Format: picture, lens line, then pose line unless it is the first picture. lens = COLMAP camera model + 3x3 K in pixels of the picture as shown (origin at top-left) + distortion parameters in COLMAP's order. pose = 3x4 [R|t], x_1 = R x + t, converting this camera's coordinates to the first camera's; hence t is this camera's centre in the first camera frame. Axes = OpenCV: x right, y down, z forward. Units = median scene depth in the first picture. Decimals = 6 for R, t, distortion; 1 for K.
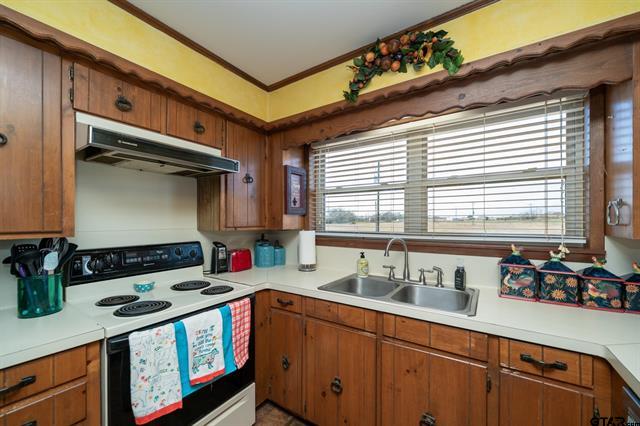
lens RADIAL K [[248.4, 0, 318.4], [0, 248.4, 220.2], [0, 0, 1]] dist [-0.001887, -0.000281]
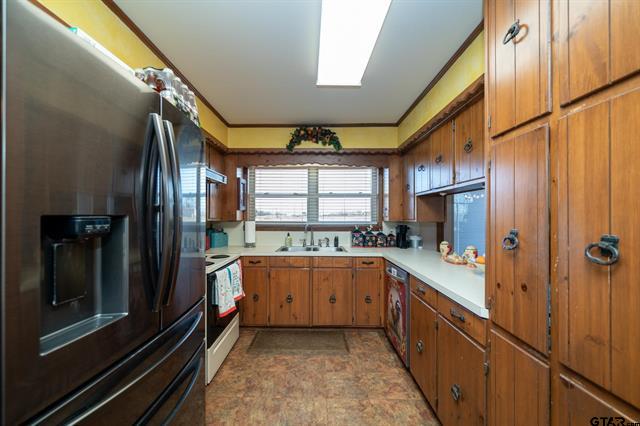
lens RADIAL K [[259.2, 0, 320.0], [0, 259.2, 213.0], [0, 0, 1]] dist [-0.000010, -0.000050]
pose [[0.818256, 0.010336, 0.574761, -0.868546], [-0.003890, 0.999915, -0.012444, 0.014366], [-0.574841, 0.007947, 0.818227, -0.781031]]
